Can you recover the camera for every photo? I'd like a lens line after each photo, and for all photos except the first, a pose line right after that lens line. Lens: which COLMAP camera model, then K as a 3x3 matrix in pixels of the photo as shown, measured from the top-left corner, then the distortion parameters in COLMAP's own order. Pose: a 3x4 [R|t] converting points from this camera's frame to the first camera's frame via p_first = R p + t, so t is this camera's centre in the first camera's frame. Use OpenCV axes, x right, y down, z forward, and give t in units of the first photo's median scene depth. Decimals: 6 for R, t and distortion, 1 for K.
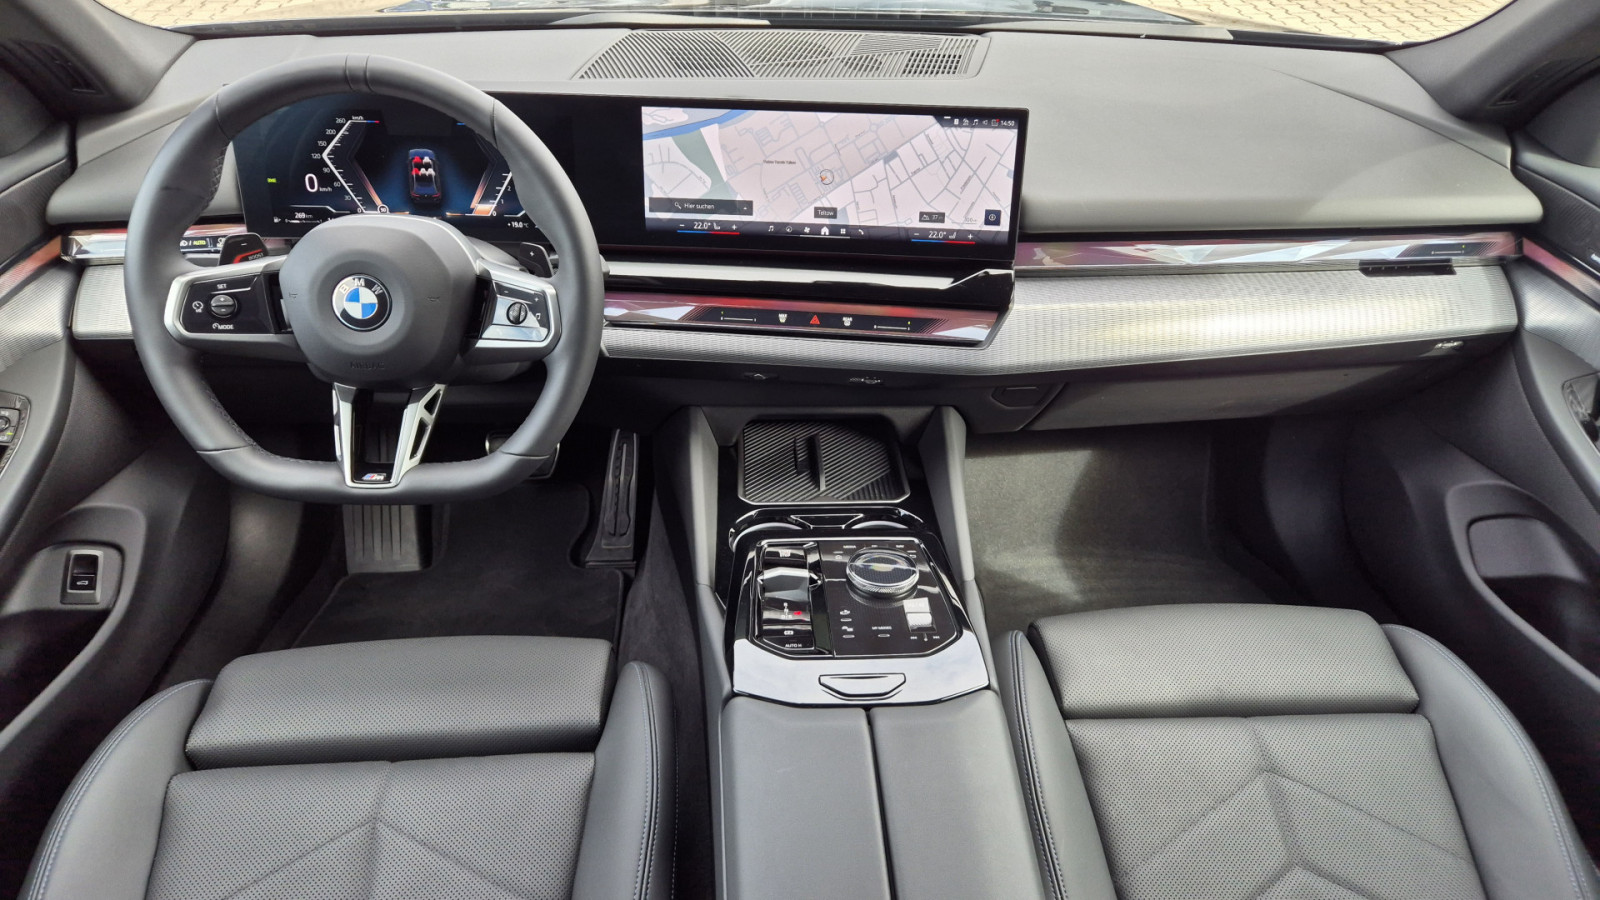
lens RADIAL K [[1067.2, 0, 800.0], [0, 1067.2, 450.0], [0, 0, 1]] dist [0.023471, 0.000445]
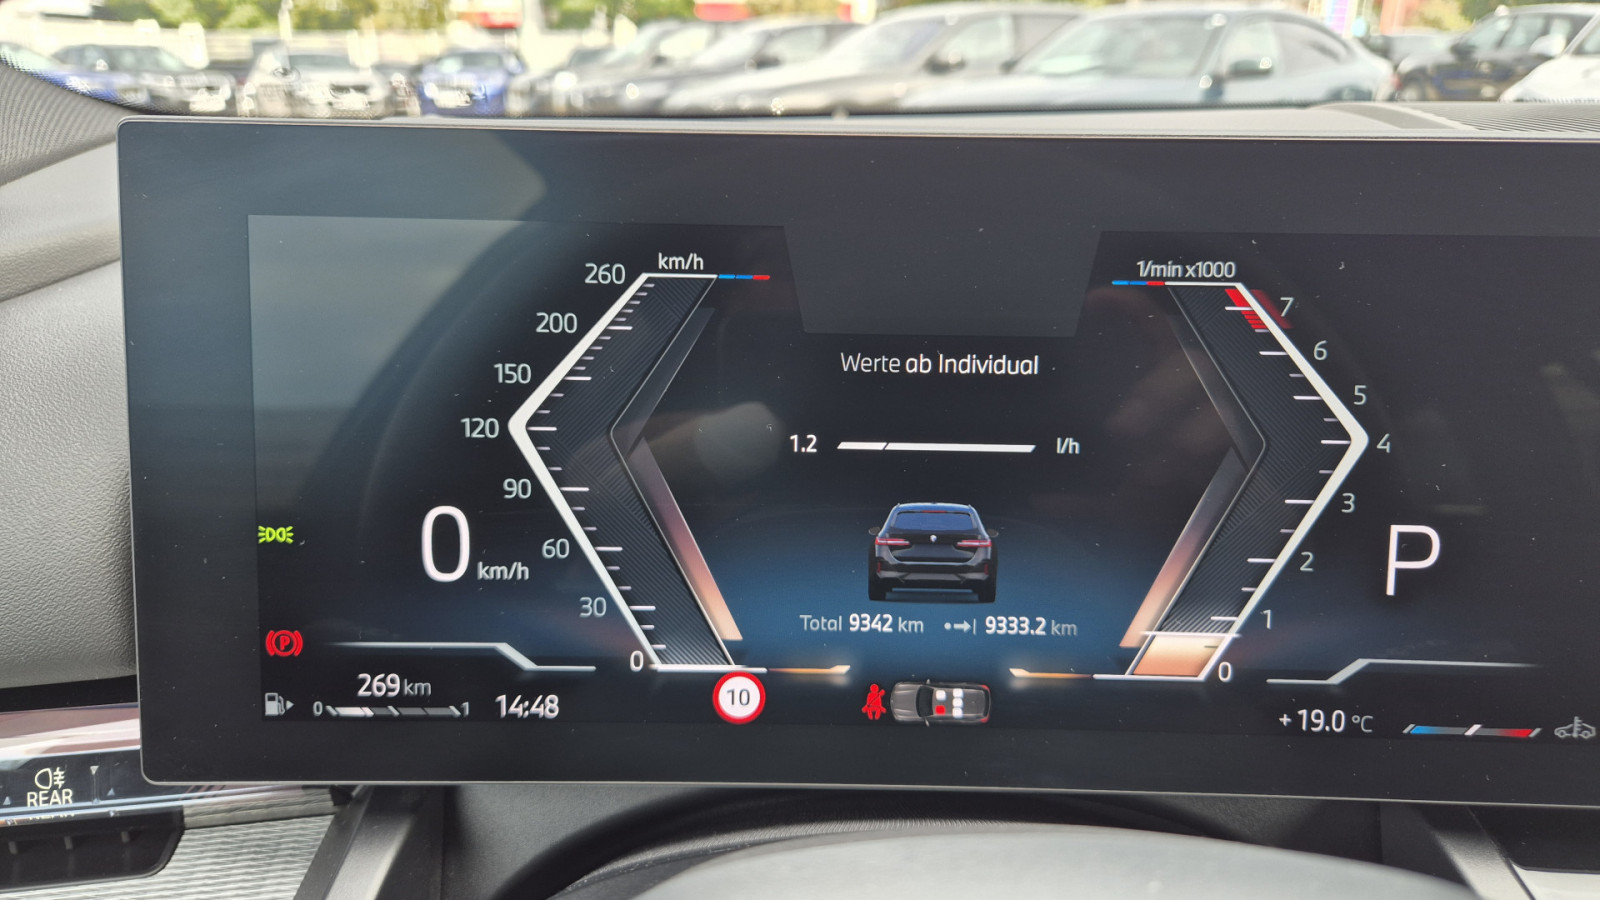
lens RADIAL K [[1059.8, 0, 800.0], [0, 1059.8, 450.0], [0, 0, 1]] dist [0.013709, -0.000338]
pose [[0.997136, -0.005901, -0.075400, -0.361138], [-0.015245, 0.960806, -0.276802, -0.205522], [0.074078, 0.277158, 0.957964, 0.780946]]
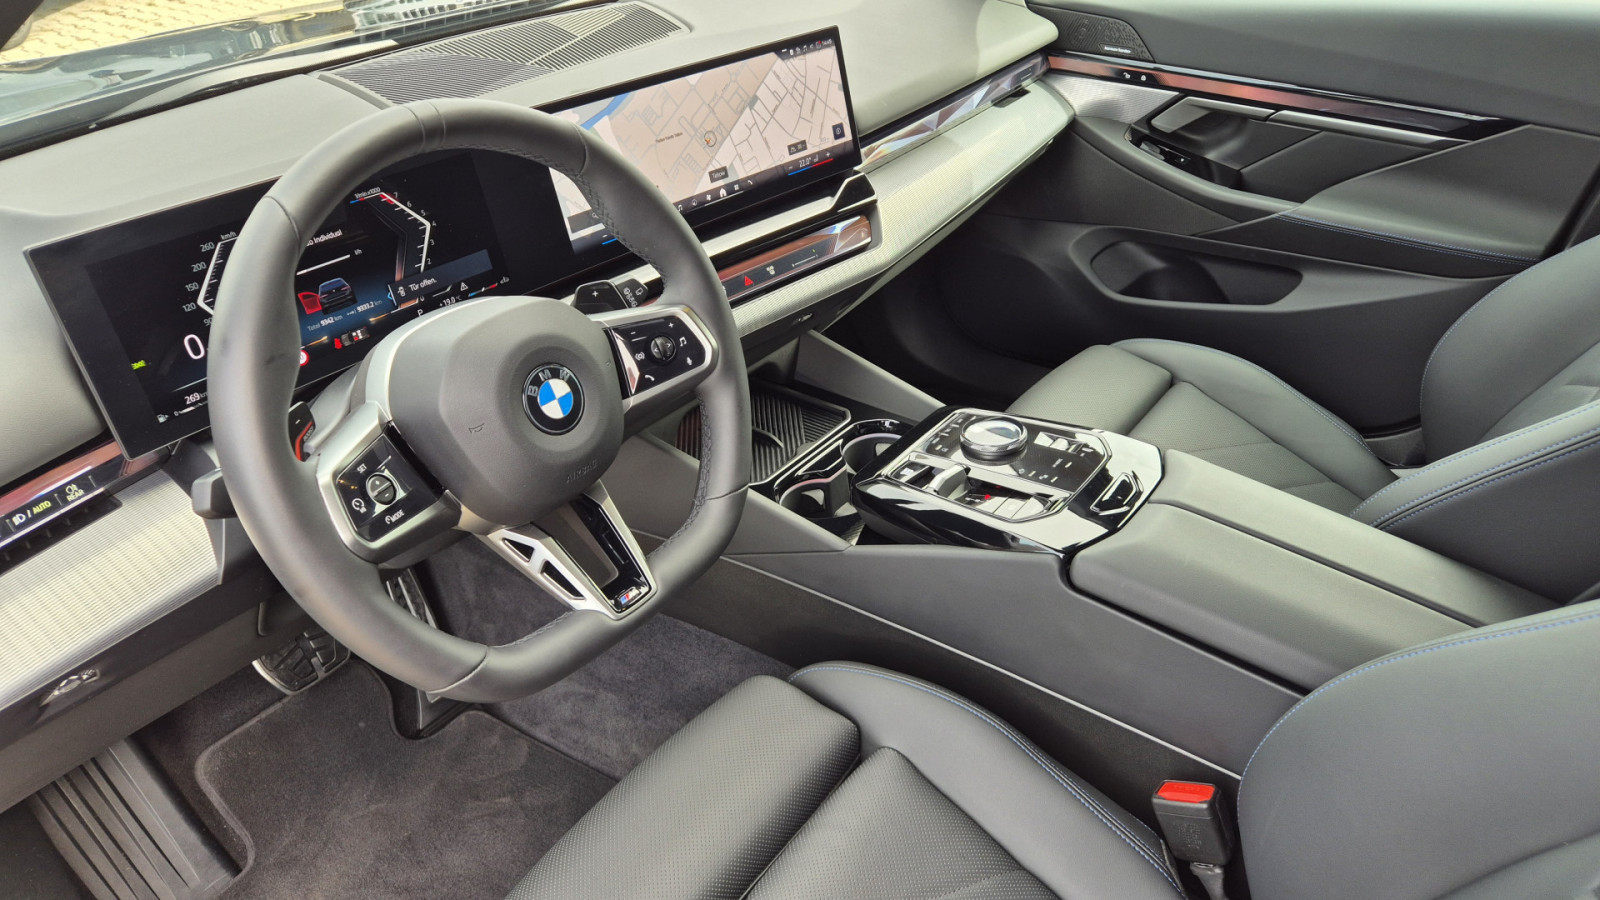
lens RADIAL K [[1059.8, 0, 800.0], [0, 1059.8, 450.0], [0, 0, 1]] dist [0.013709, -0.000338]
pose [[0.659114, -0.448388, 0.603753, -0.636053], [0.456695, 0.876479, 0.152360, -0.115226], [-0.597493, 0.175308, 0.782476, 0.236886]]
